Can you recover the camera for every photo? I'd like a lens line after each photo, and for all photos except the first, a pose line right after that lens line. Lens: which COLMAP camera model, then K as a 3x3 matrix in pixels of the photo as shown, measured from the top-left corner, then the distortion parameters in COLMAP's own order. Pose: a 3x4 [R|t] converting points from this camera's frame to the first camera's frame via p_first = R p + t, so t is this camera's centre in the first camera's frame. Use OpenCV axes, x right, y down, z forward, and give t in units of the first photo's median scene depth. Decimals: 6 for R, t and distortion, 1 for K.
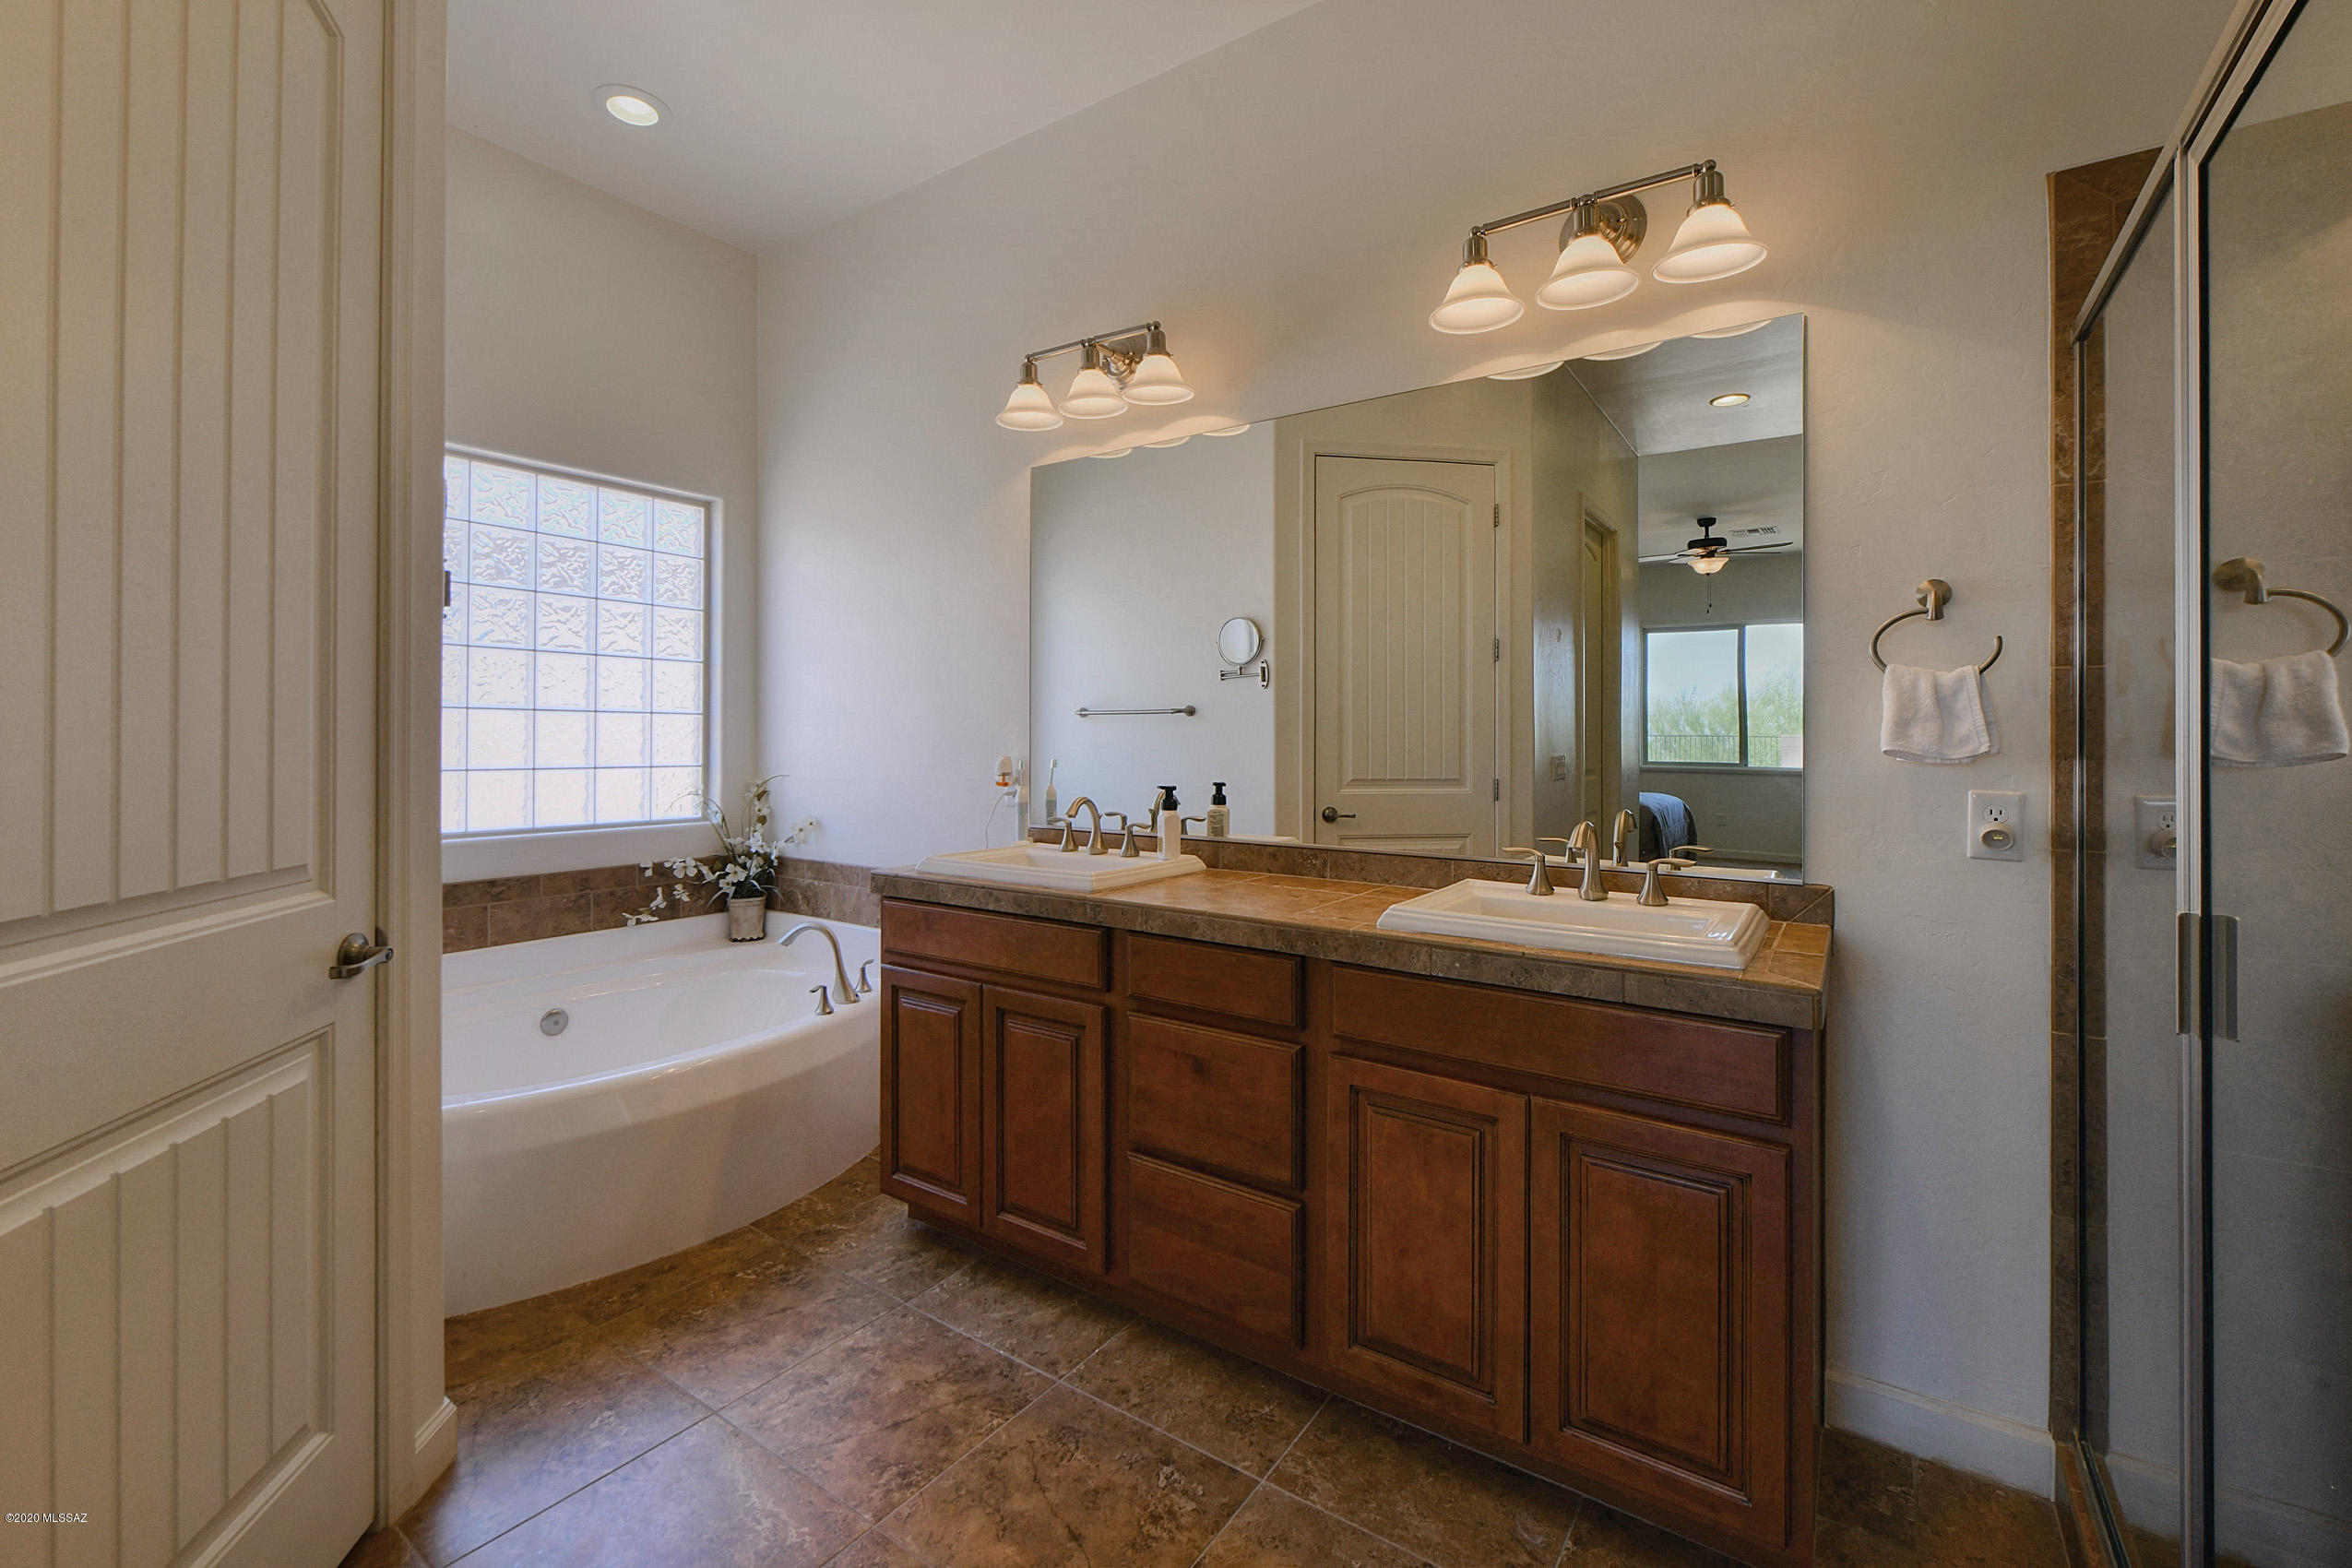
lens RADIAL K [[964.5, 0, 1074.5], [0, 964.5, 747.3], [0, 0, 1]] dist [-0.002831, -0.001439]
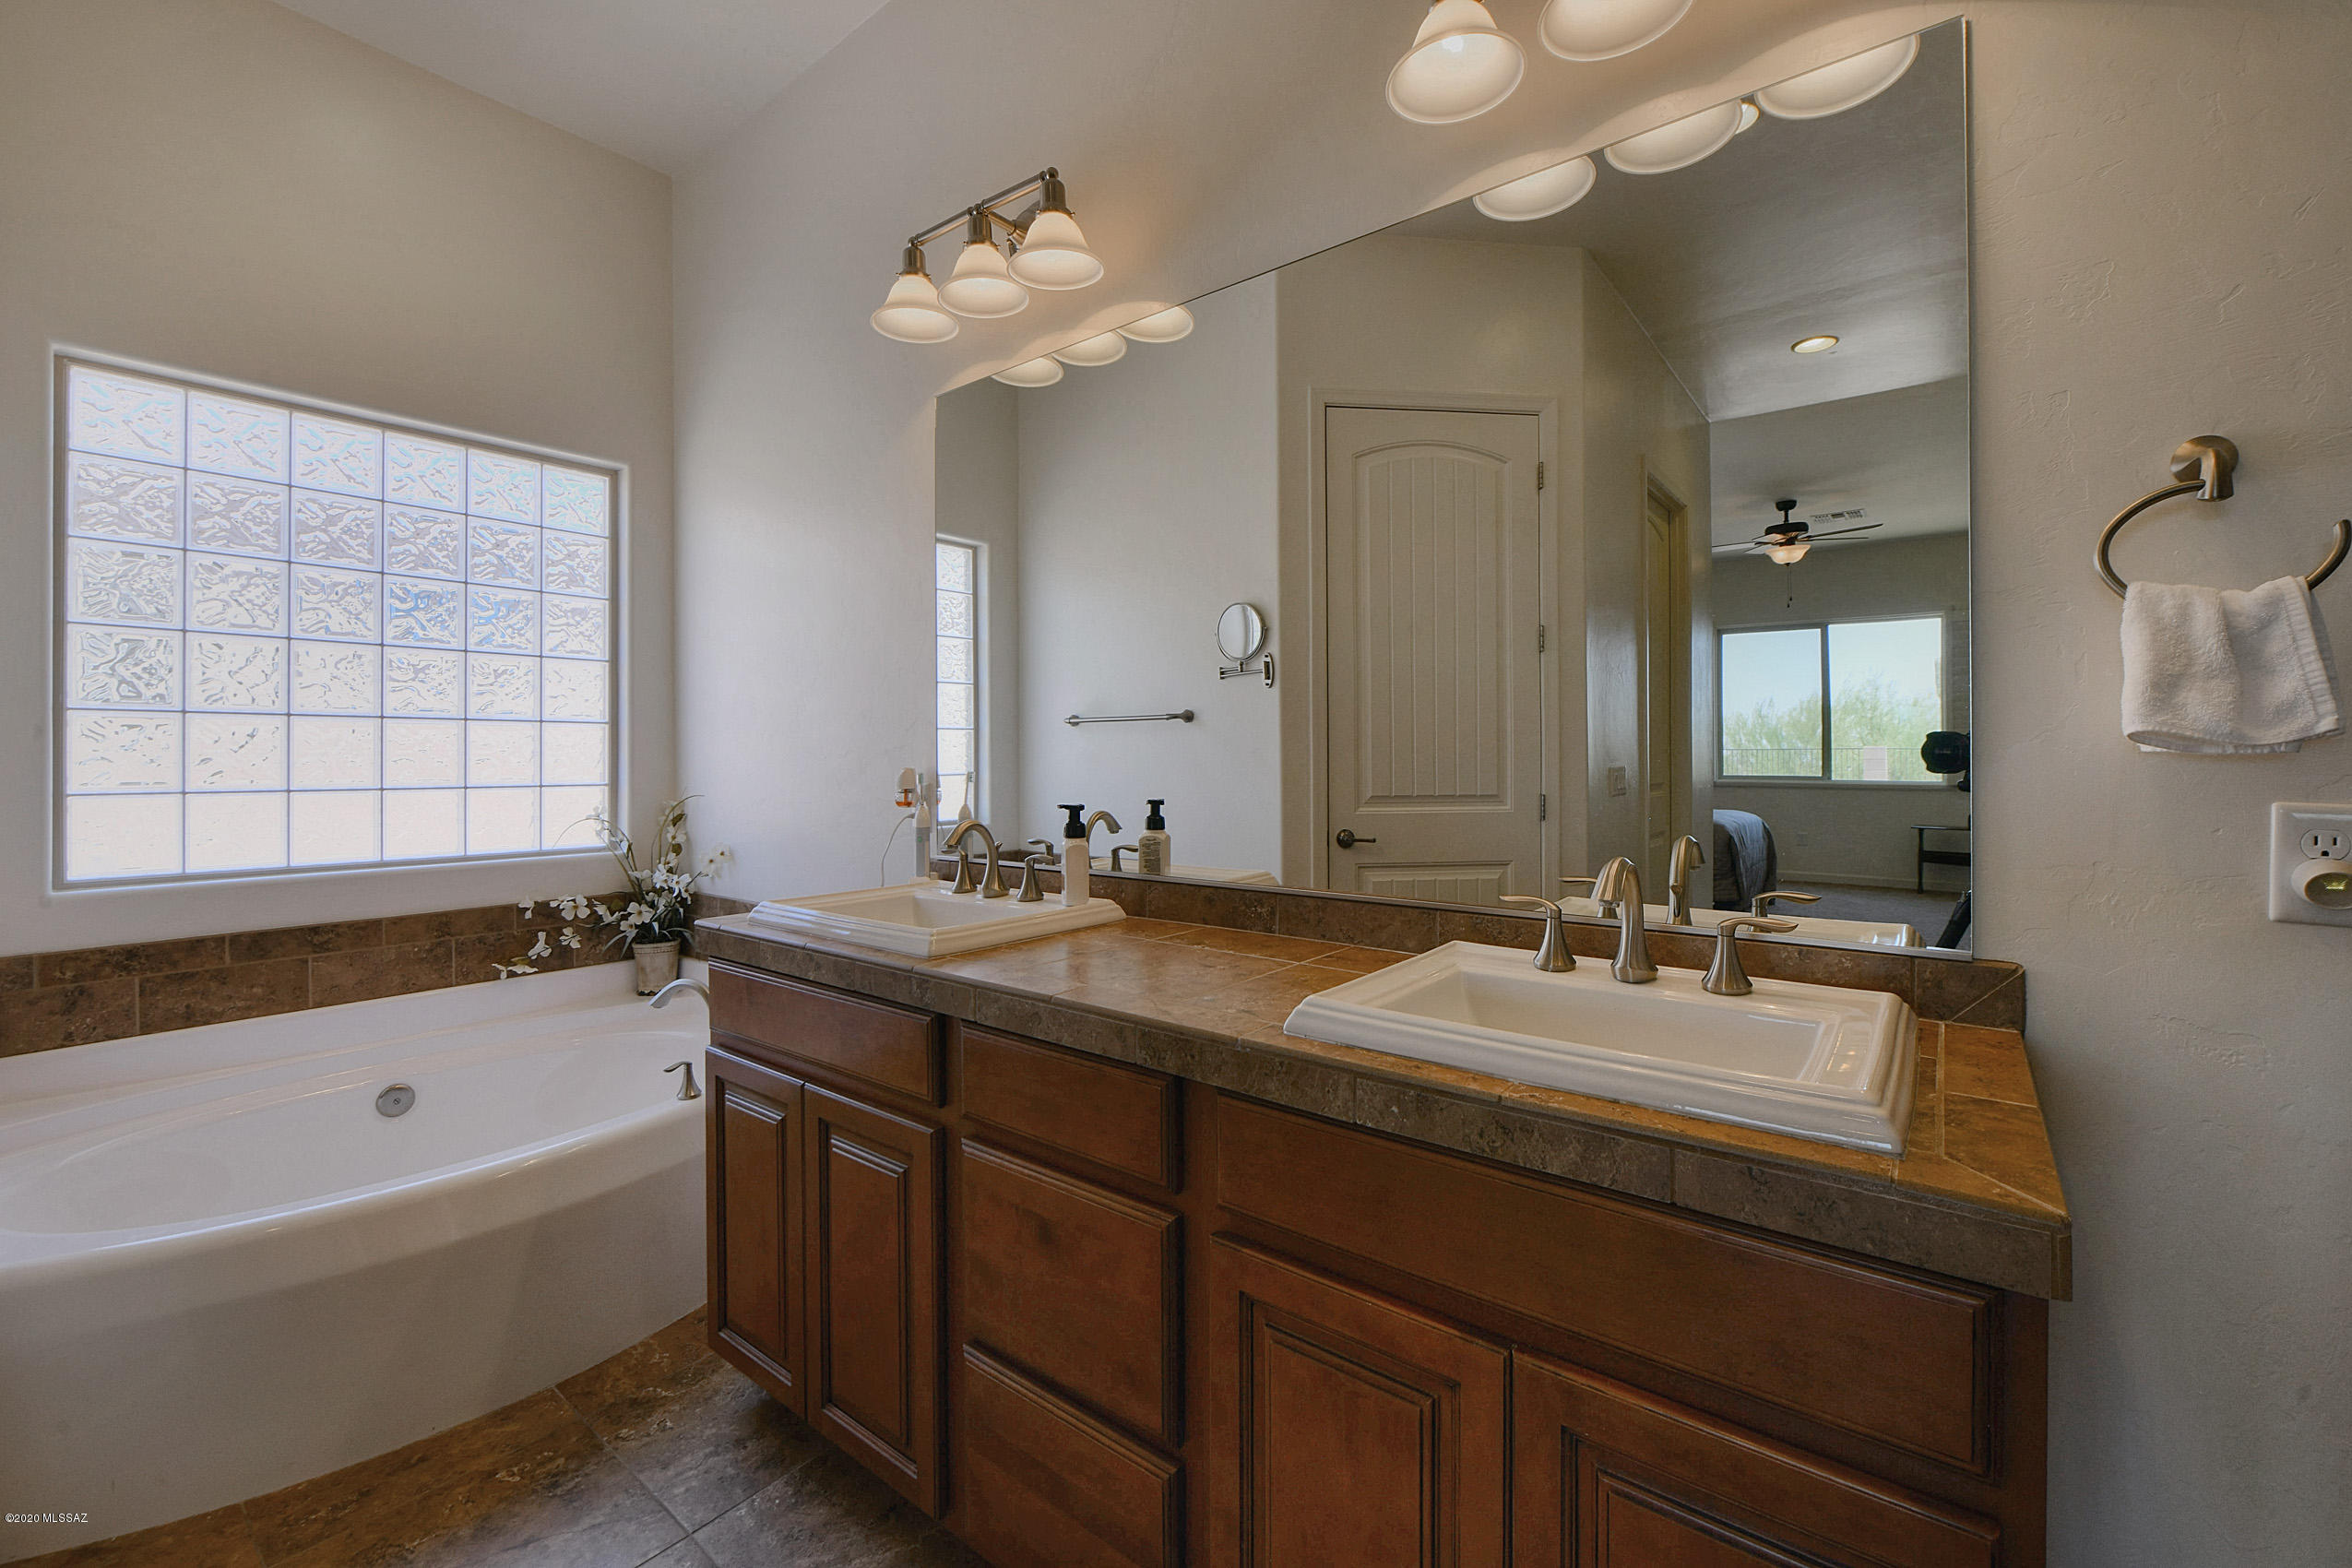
lens RADIAL K [[964.5, 0, 1181.5], [0, 964.5, 769.0], [0, 0, 1]] dist [-0.002831, -0.001439]
pose [[0.999689, -0.005350, 0.024375, 0.150525], [0.005312, 0.999985, 0.001603, 0.011464], [-0.024383, -0.001473, 0.999702, 0.249145]]
